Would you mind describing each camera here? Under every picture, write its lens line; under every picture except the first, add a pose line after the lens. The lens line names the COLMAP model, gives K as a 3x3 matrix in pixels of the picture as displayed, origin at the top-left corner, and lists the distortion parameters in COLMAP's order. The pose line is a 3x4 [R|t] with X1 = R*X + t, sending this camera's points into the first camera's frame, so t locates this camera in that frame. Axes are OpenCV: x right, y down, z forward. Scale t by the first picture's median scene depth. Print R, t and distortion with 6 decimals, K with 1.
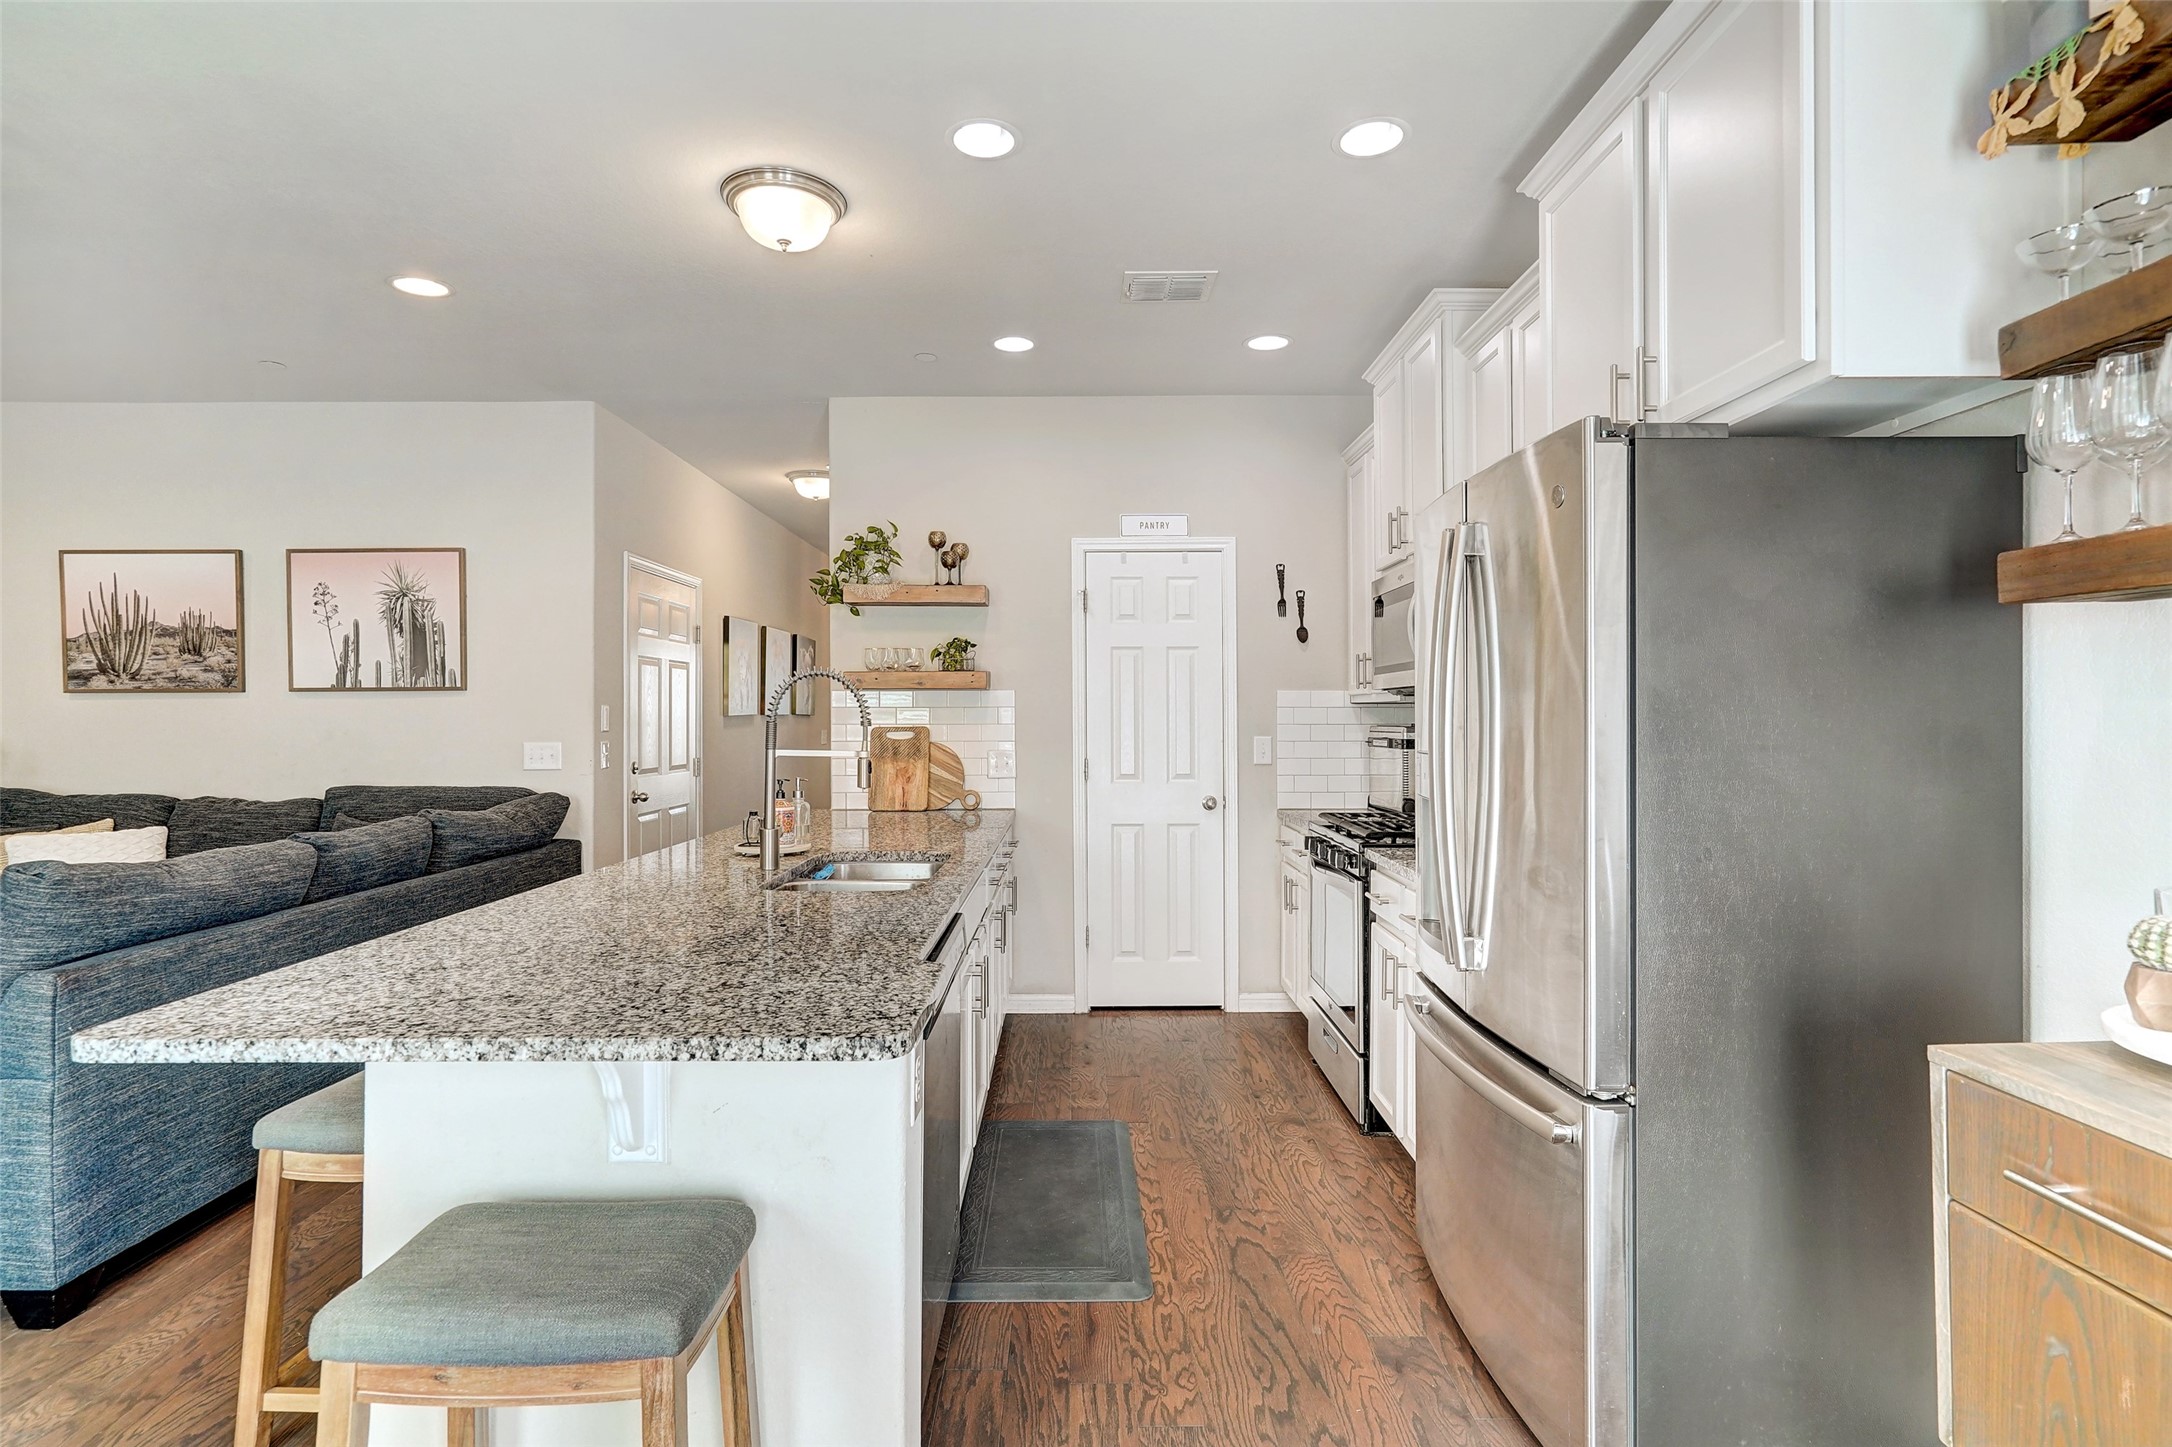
lens RADIAL K [[1065.9, 0, 1072.6], [0, 1065.9, 709.4], [0, 0, 1]] dist [-0.000049, 0.003952]
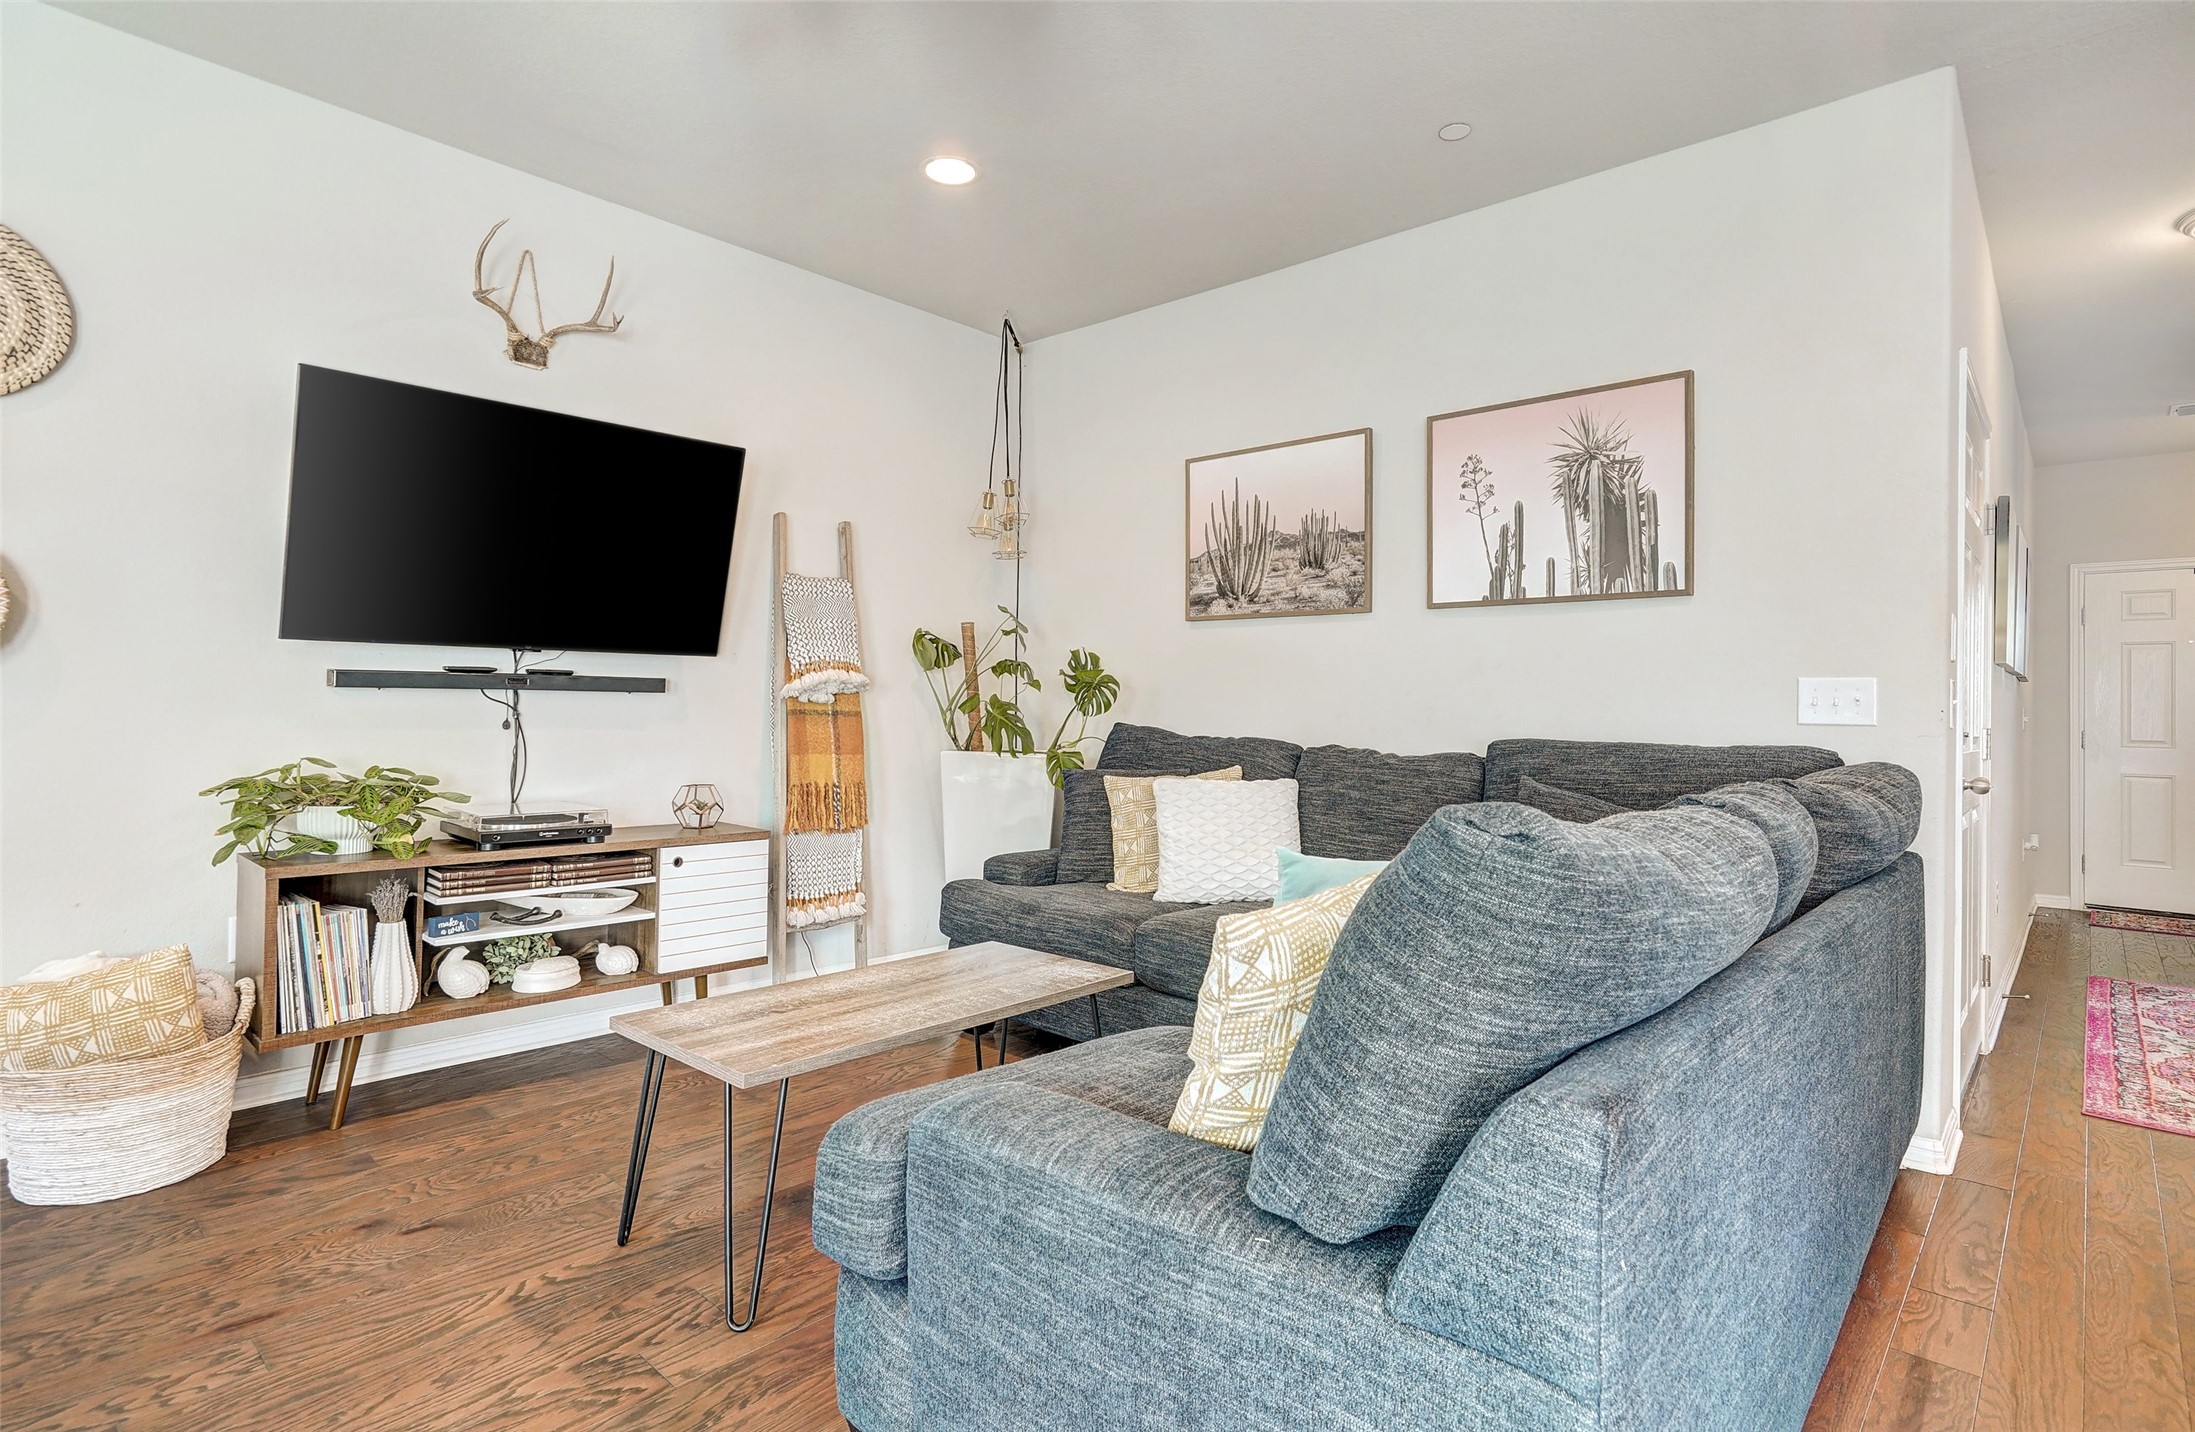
lens RADIAL K [[1079.1, 0, 1098.4], [0, 1079.1, 693.4], [0, 0, 1]] dist [-0.003990, 0.002357]
pose [[0.744947, 0.009065, -0.667063, -0.406298], [-0.020720, 0.999740, -0.009554, 0.053608], [0.666802, 0.020939, 0.744940, 0.294781]]
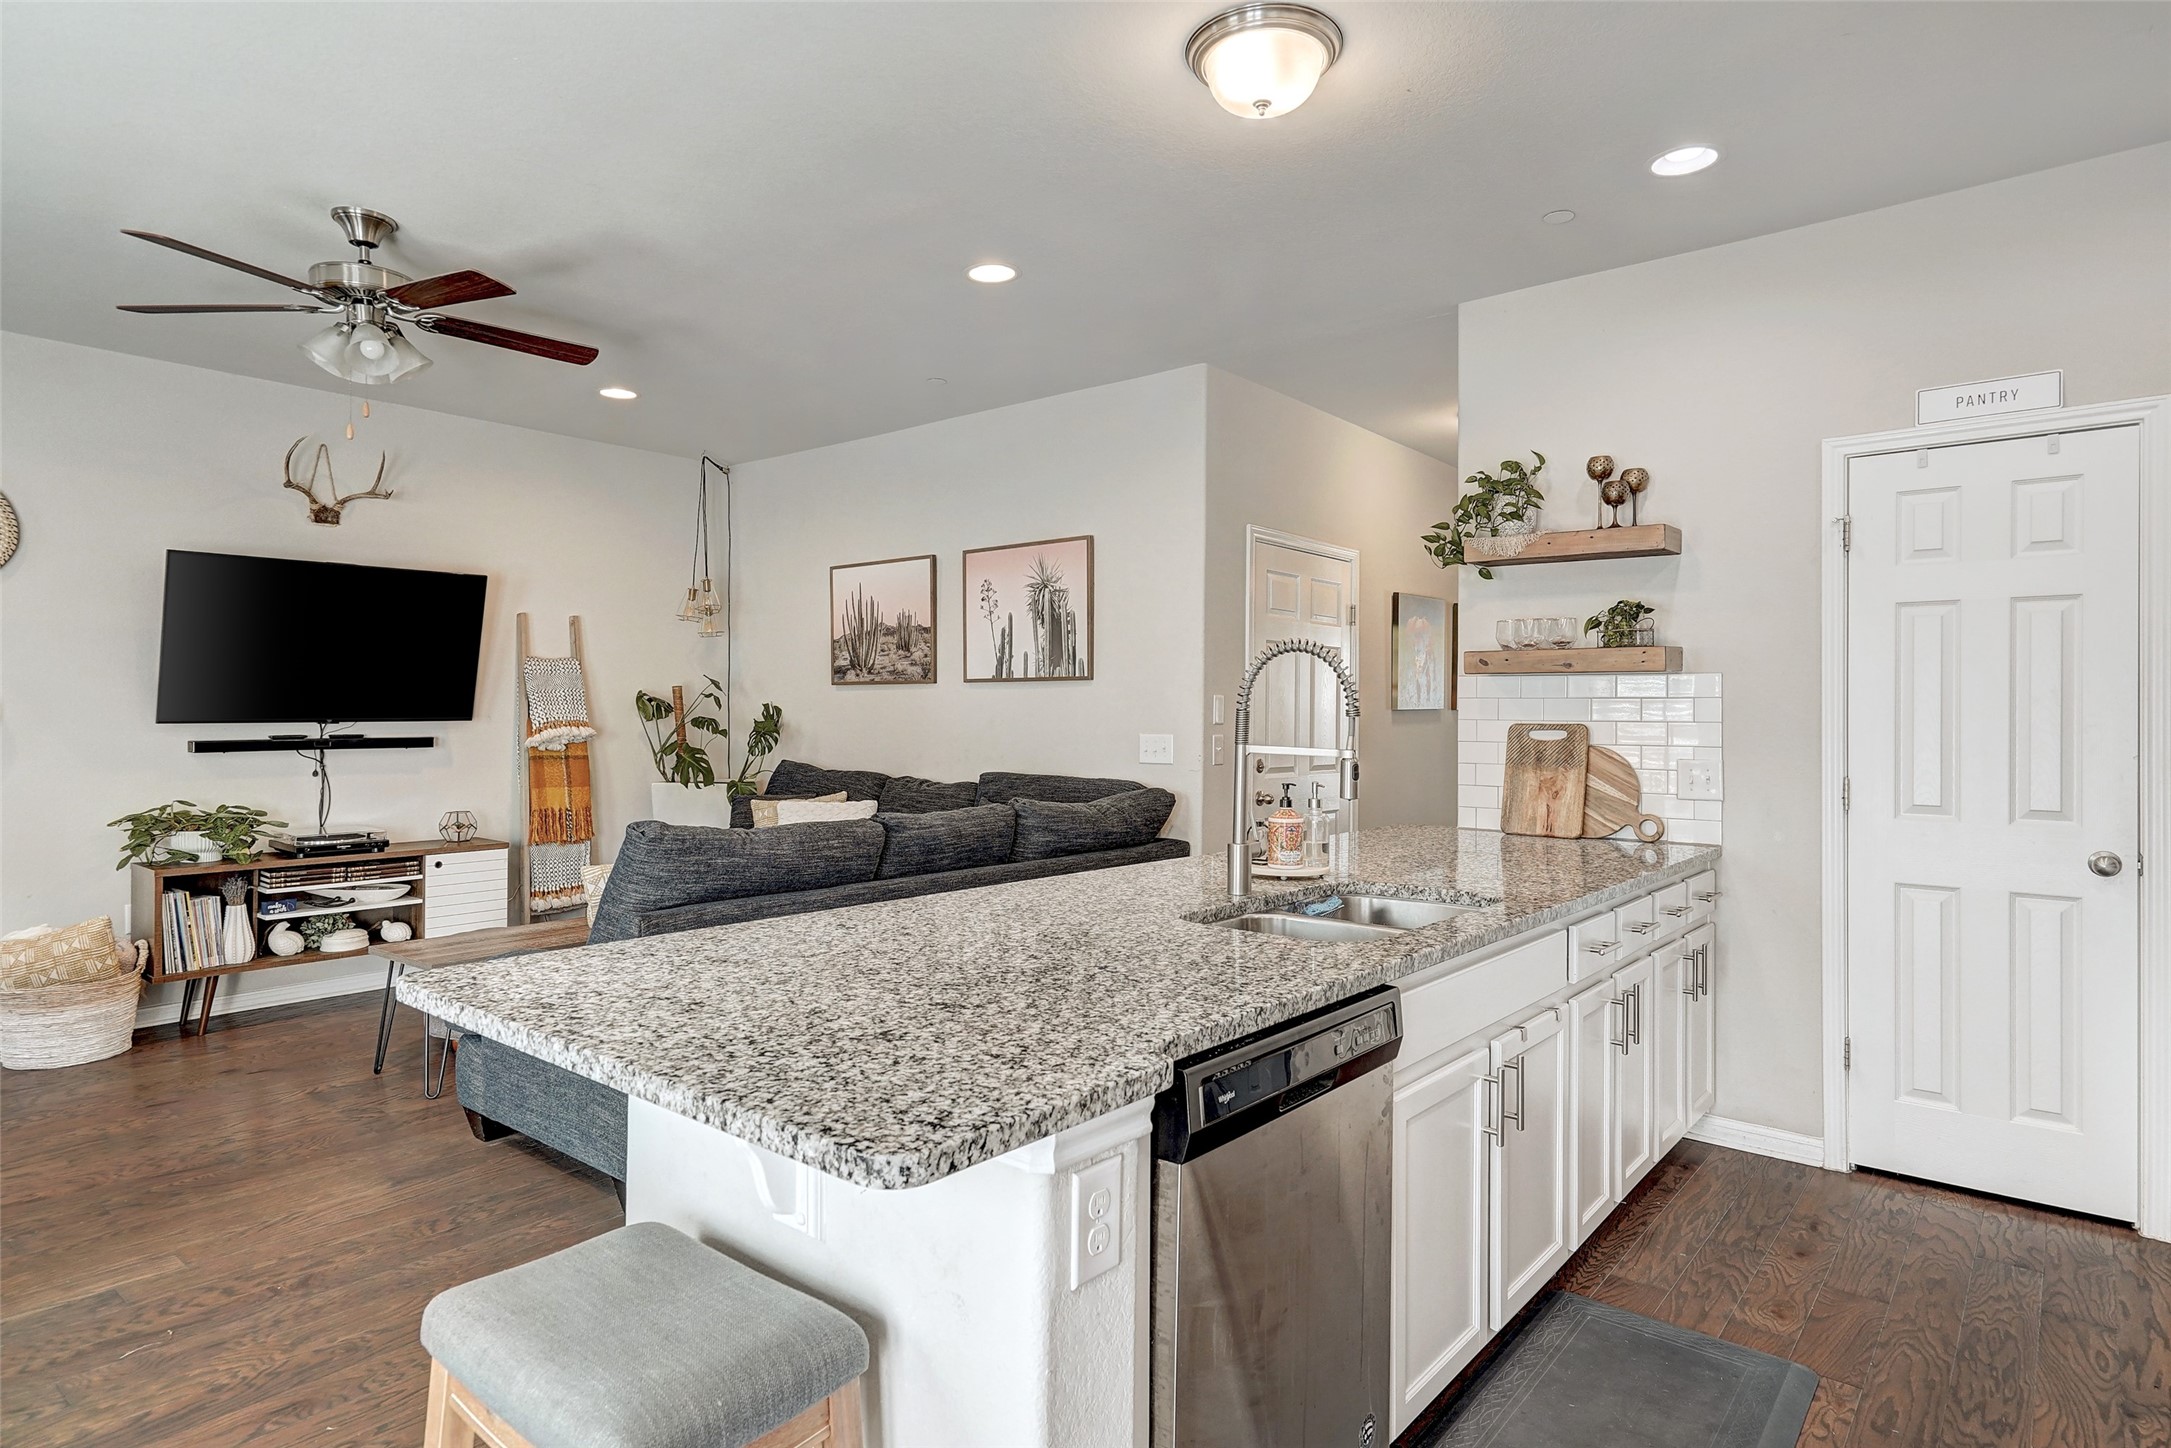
lens RADIAL K [[1187.8, 0, 1073.9], [0, 1187.8, 708.8], [0, 0, 1]] dist [0.019142, 0.001869]
pose [[0.769272, 0.006966, -0.638884, 0.119608], [-0.006789, 0.999973, 0.002728, 0.005784], [0.638886, 0.002238, 0.769298, 0.146039]]
